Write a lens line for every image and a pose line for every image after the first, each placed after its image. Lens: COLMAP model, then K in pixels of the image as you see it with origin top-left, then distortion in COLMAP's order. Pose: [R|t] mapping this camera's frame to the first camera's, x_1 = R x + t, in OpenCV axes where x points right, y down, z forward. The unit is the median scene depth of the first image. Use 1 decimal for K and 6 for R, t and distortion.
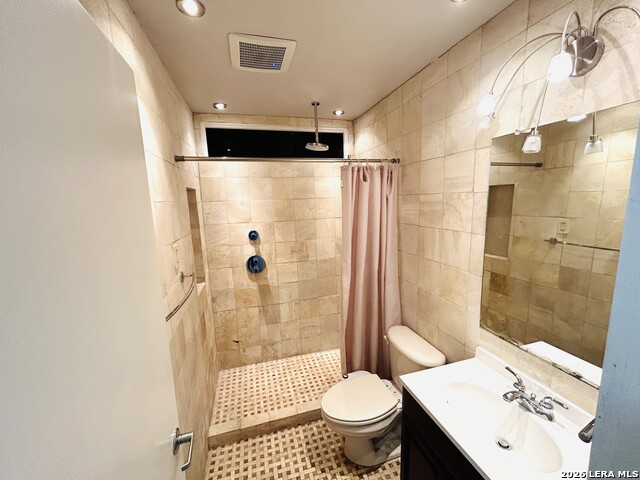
lens RADIAL K [[258.6, 0, 320.0], [0, 258.6, 240.0], [0, 0, 1]] dist [0.000993, -0.000055]
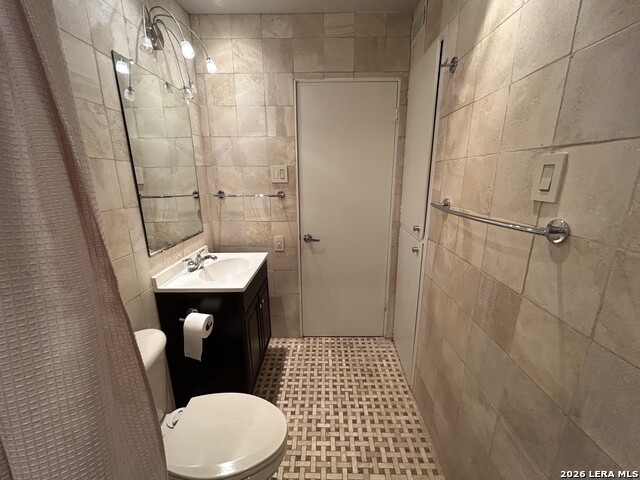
lens RADIAL K [[258.6, 0, 320.0], [0, 258.6, 240.0], [0, 0, 1]] dist [0.000993, -0.000055]
pose [[-0.955398, -0.041209, 0.292431, -0.309334], [0.075372, 0.923397, 0.376373, -0.054476], [-0.285539, 0.381628, -0.879106, 1.705055]]
